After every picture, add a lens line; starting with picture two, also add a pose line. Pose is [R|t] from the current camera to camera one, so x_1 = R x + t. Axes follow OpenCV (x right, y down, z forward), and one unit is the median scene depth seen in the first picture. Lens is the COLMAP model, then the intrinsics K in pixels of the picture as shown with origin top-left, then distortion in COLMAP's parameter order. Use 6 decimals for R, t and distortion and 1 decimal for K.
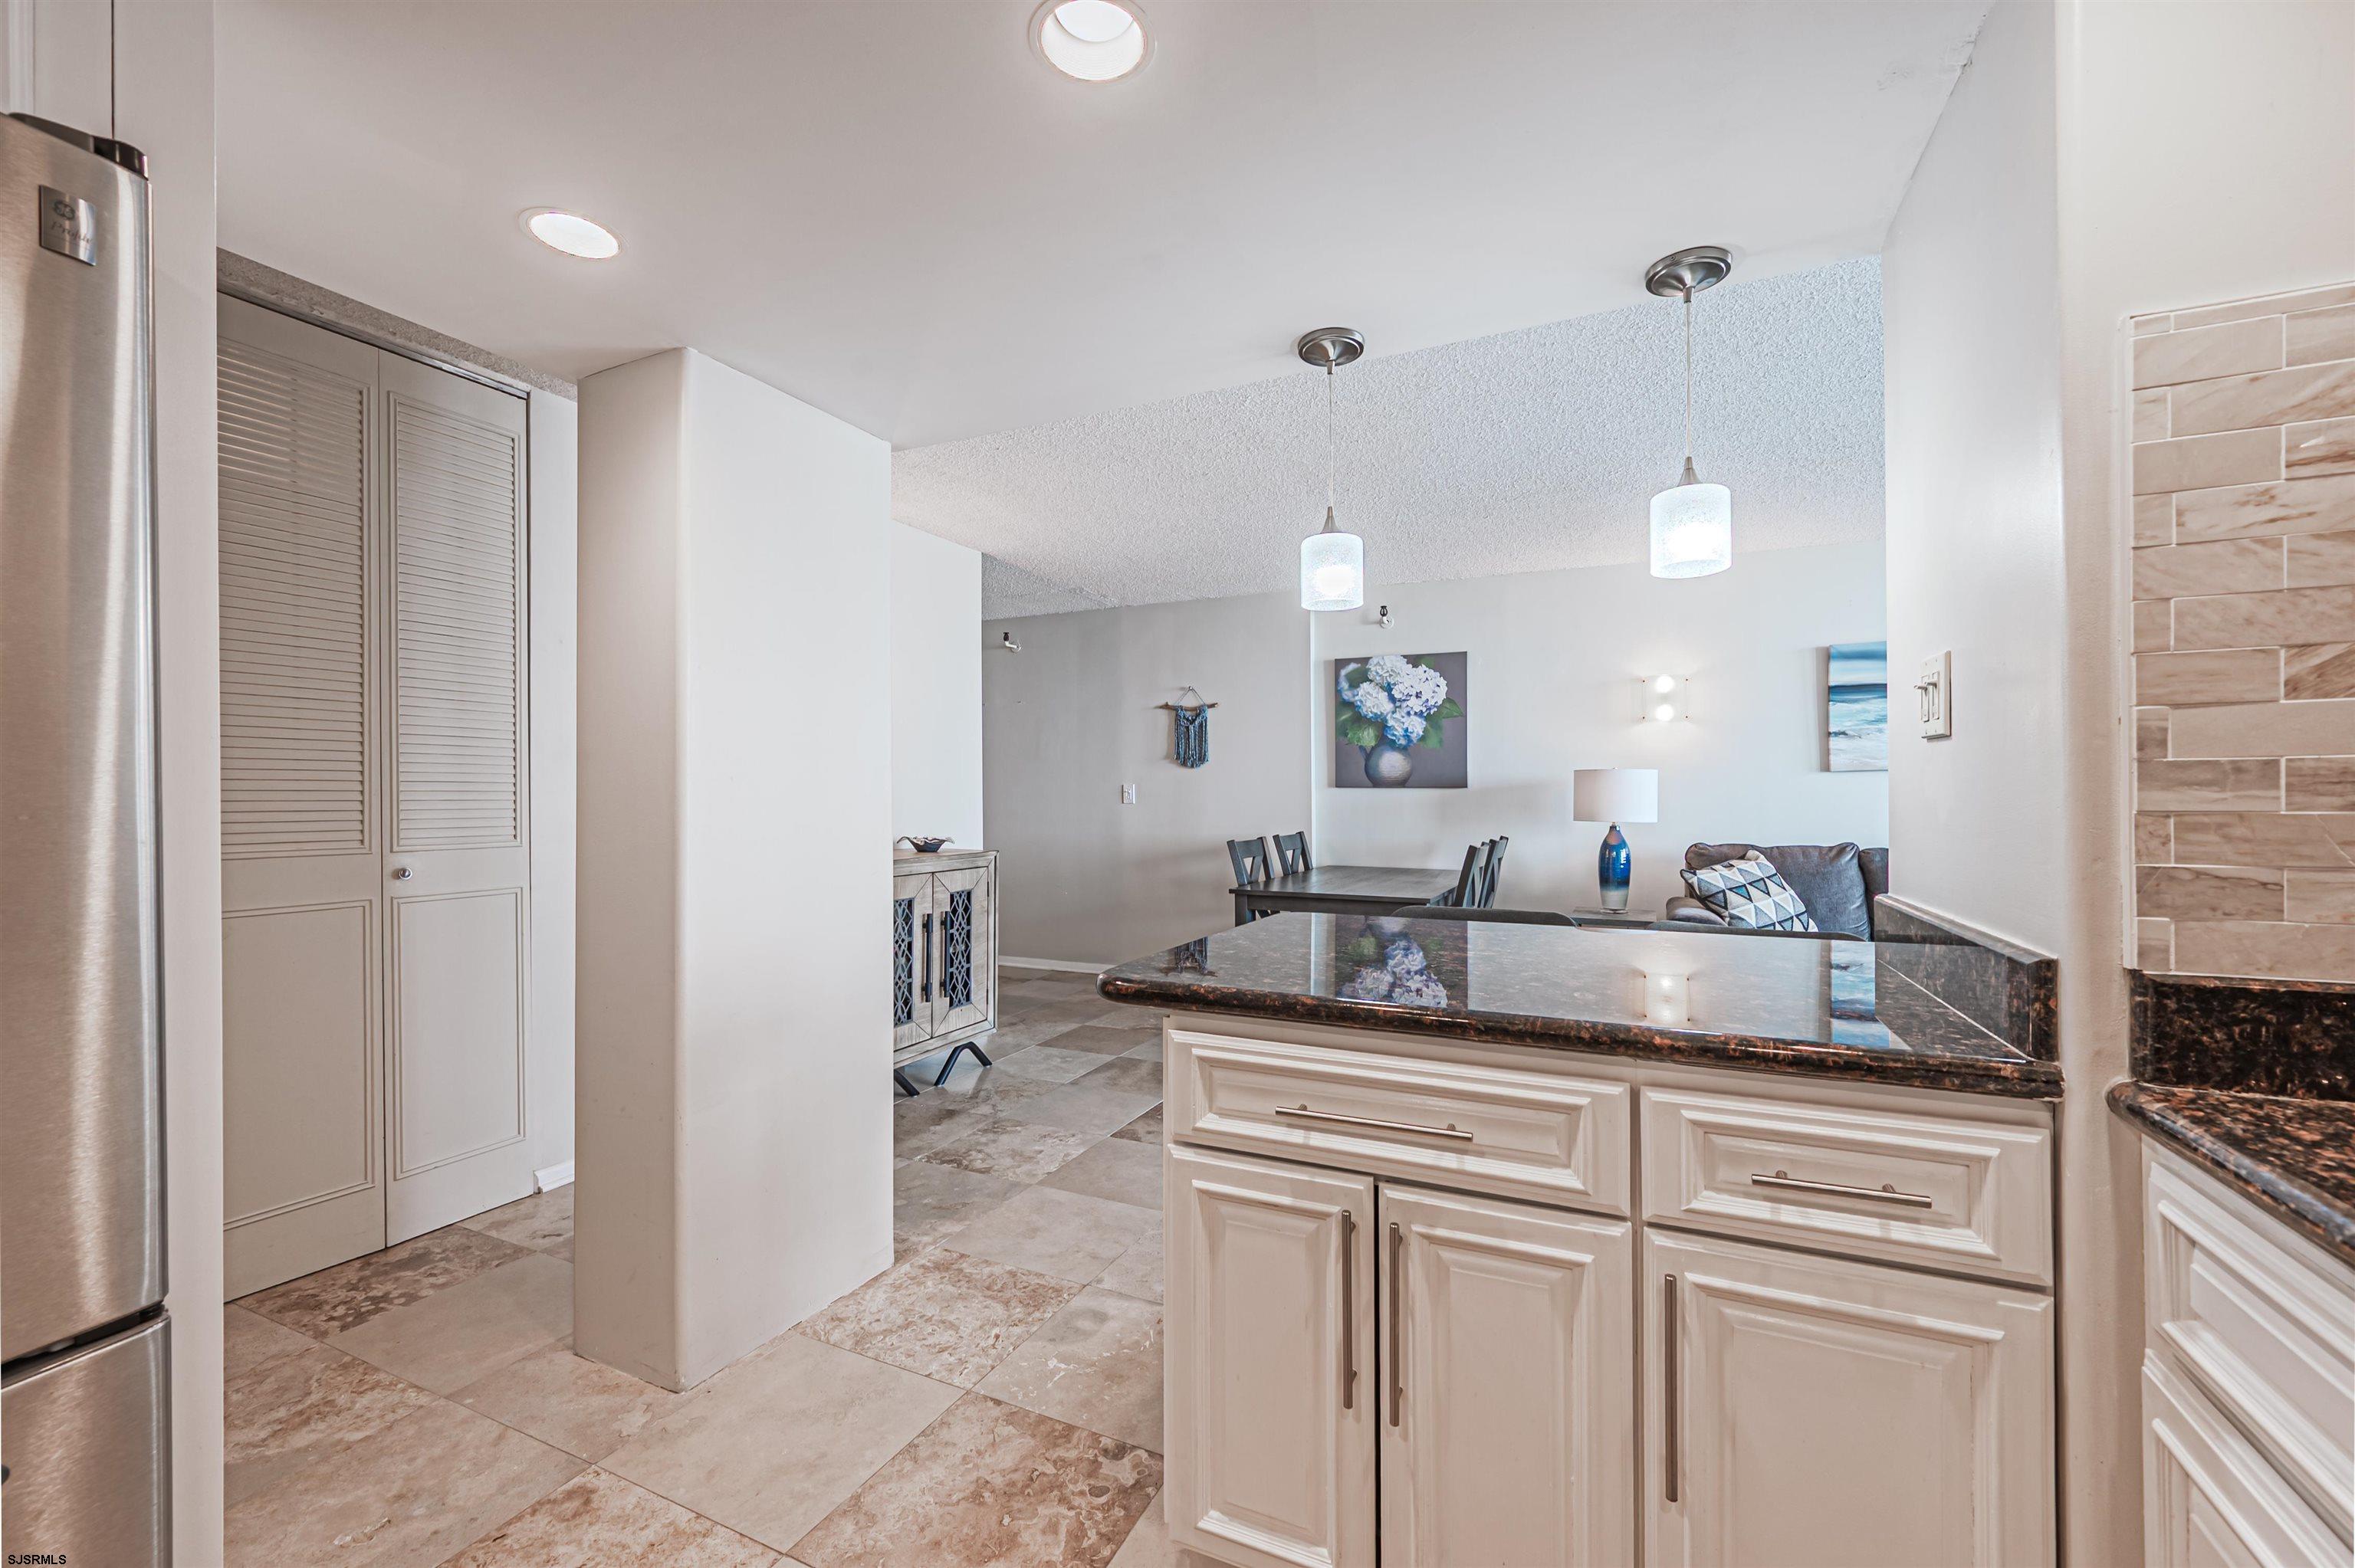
lens RADIAL K [[959.8, 0, 1175.1], [0, 959.8, 786.4], [0, 0, 1]] dist [-0.000733, -0.000034]
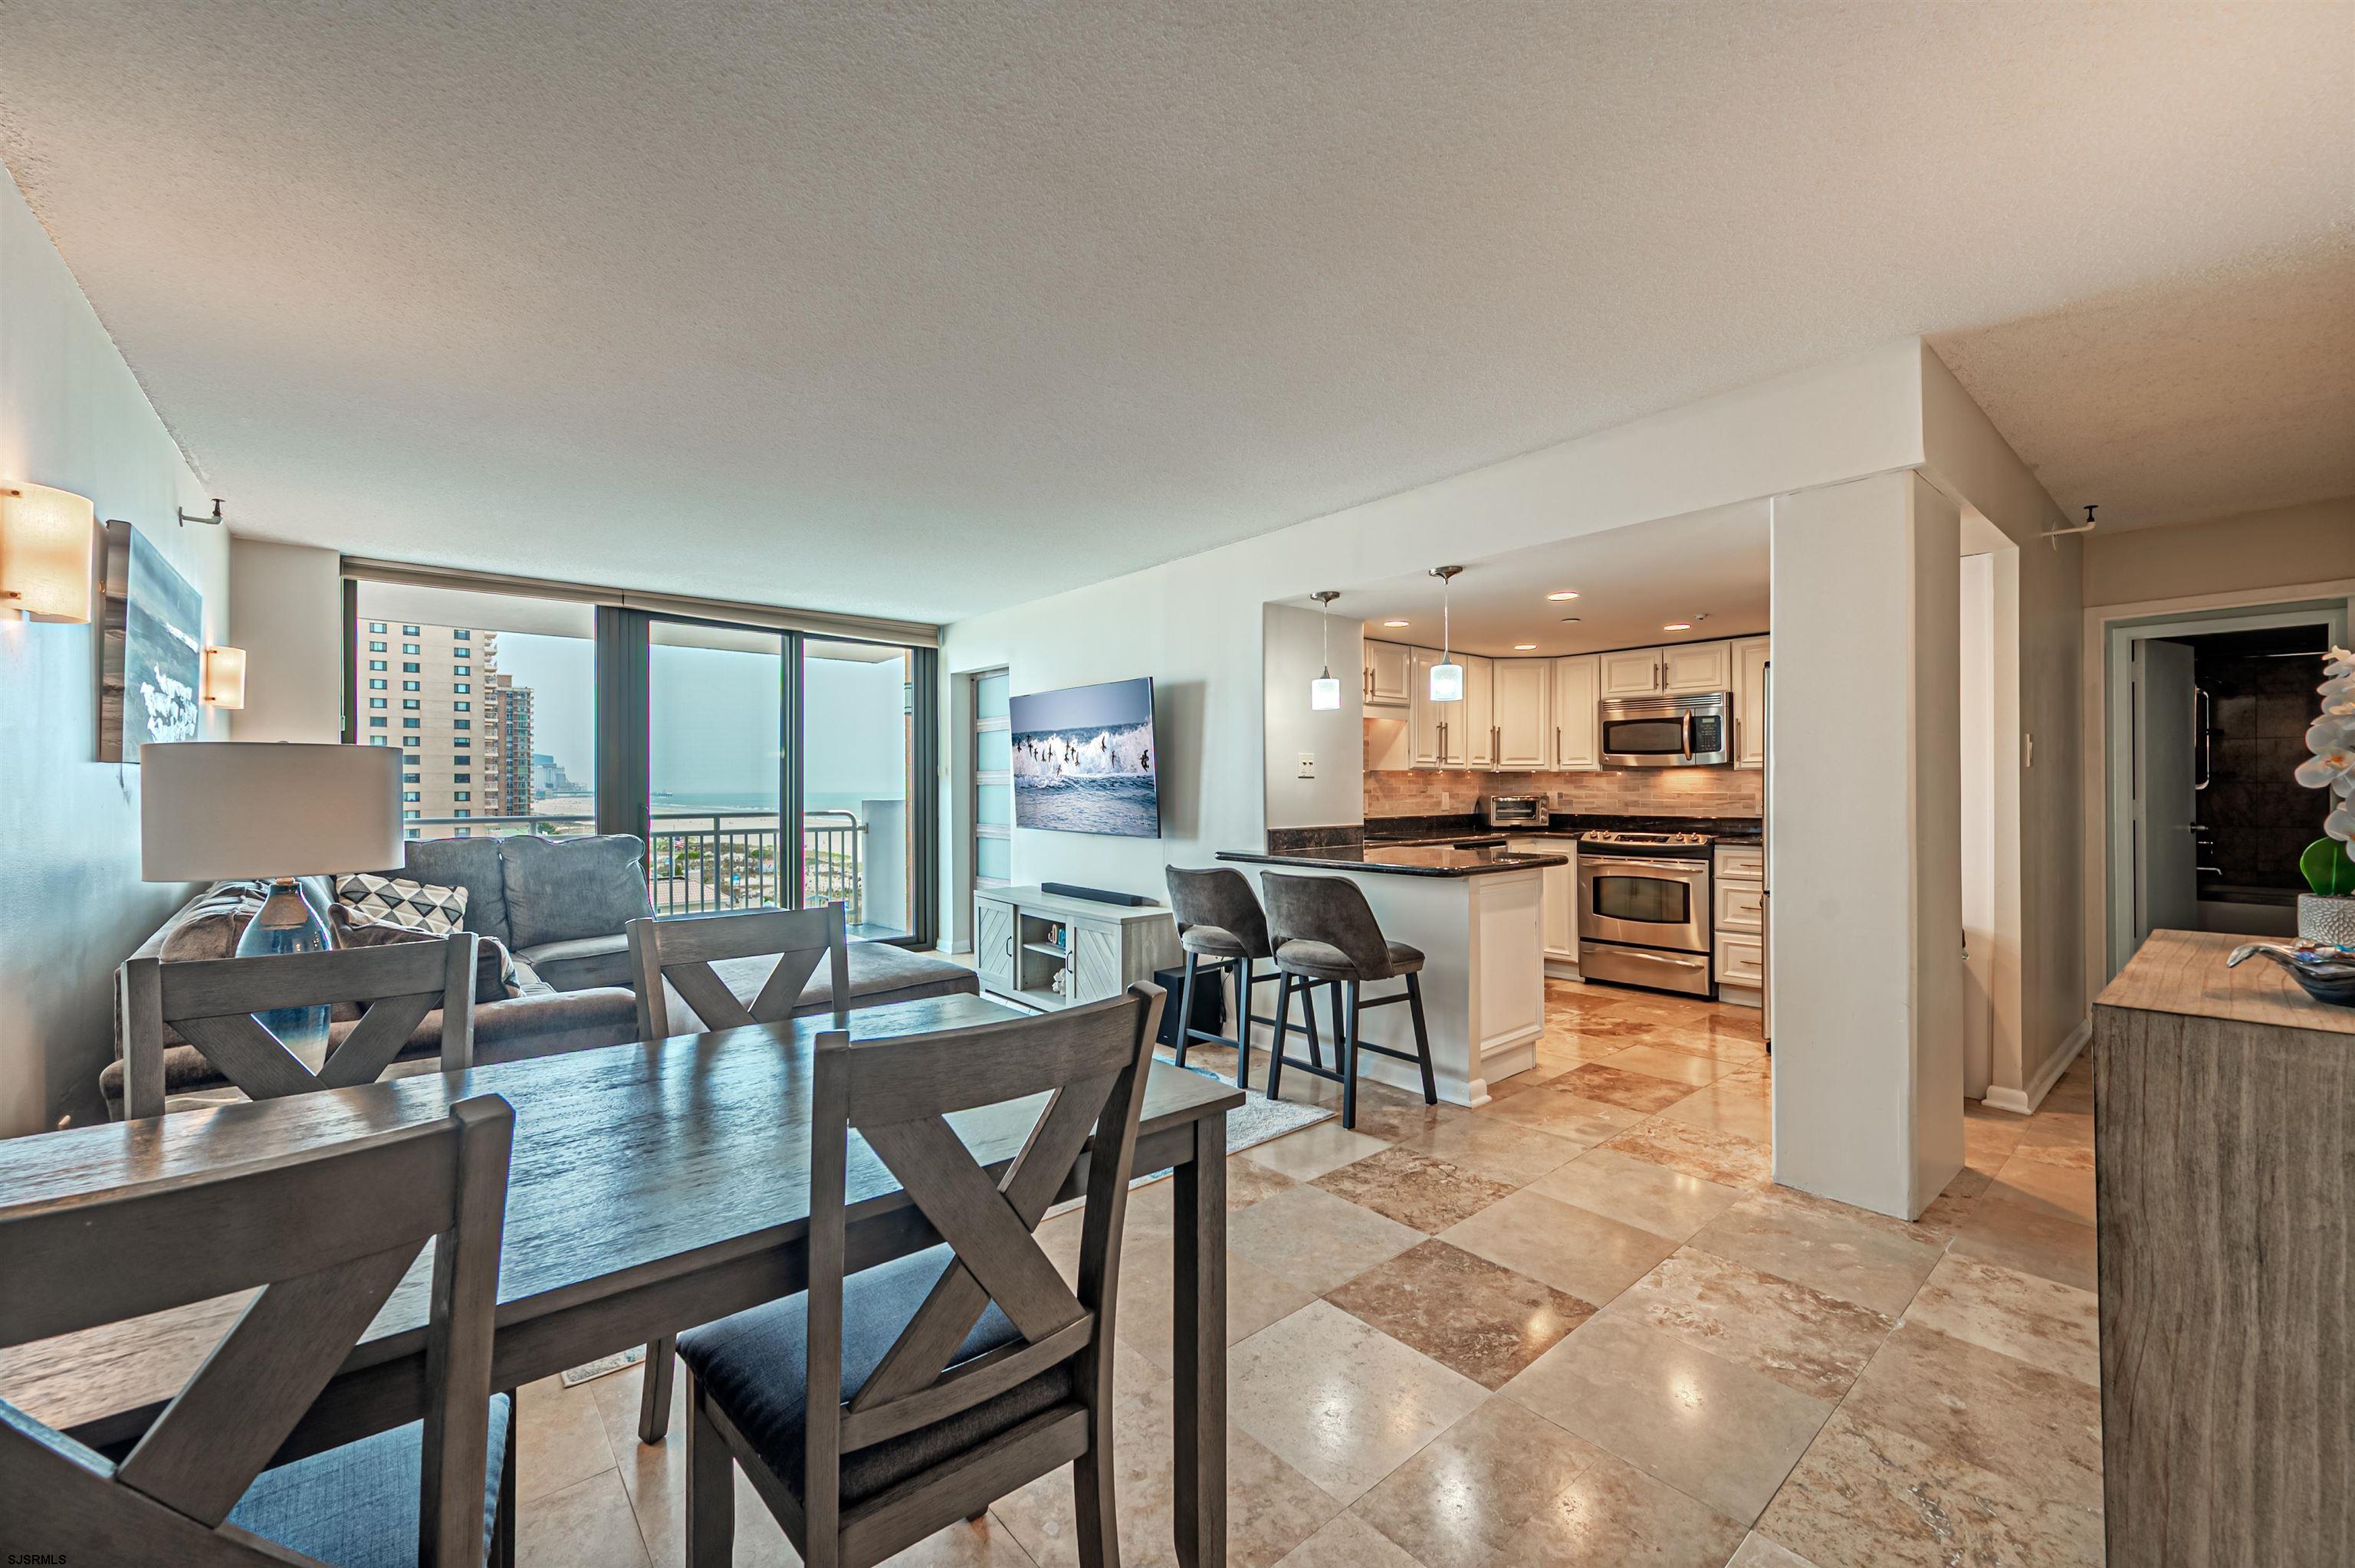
lens RADIAL K [[930.2, 0, 1172.8], [0, 930.2, 785.8], [0, 0, 1]] dist [0.001231, -0.000500]
pose [[-0.908931, 0.009311, 0.416842, -0.049106], [0.004412, 0.999909, -0.012714, 0.005785], [-0.416923, -0.009717, -0.908890, 1.173710]]
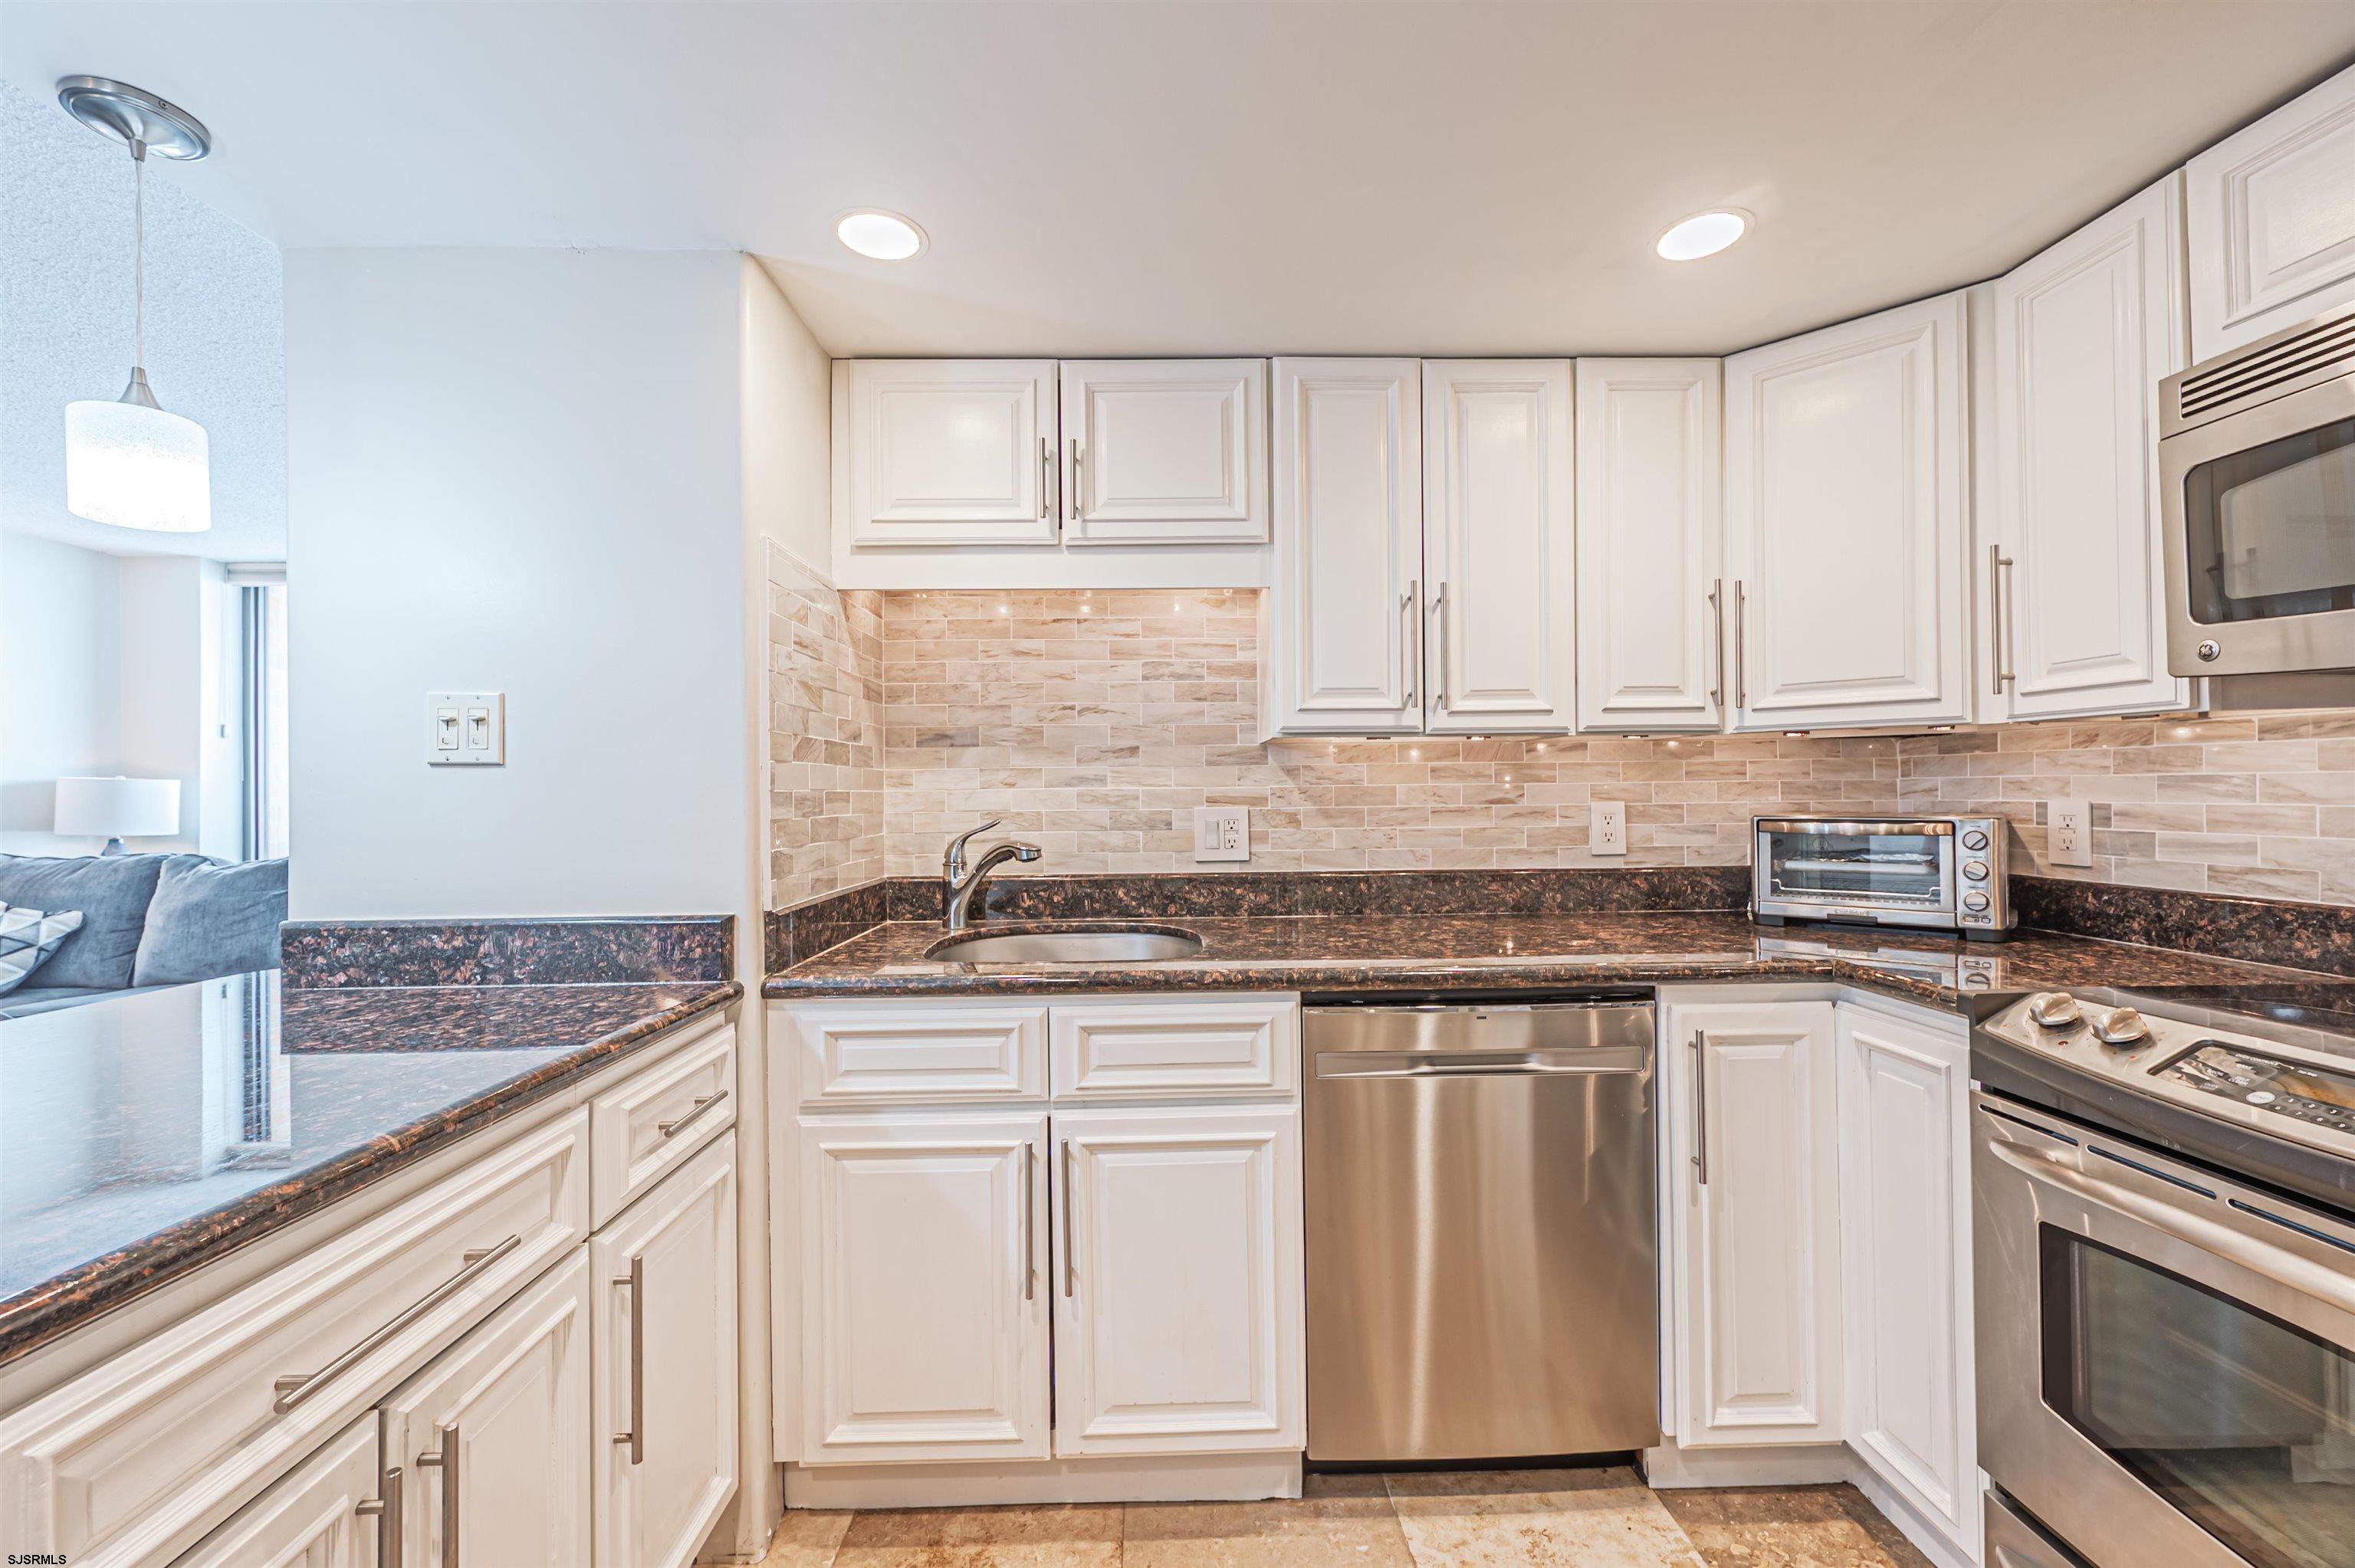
lens RADIAL K [[930.2, 0, 1173.8], [0, 930.2, 786.2], [0, 0, 1]] dist [0.001231, -0.000500]
pose [[-0.448210, 0.013932, 0.893820, -0.156111], [0.003139, 0.999897, -0.014011, -0.001931], [-0.893923, -0.003474, -0.448208, 0.203569]]
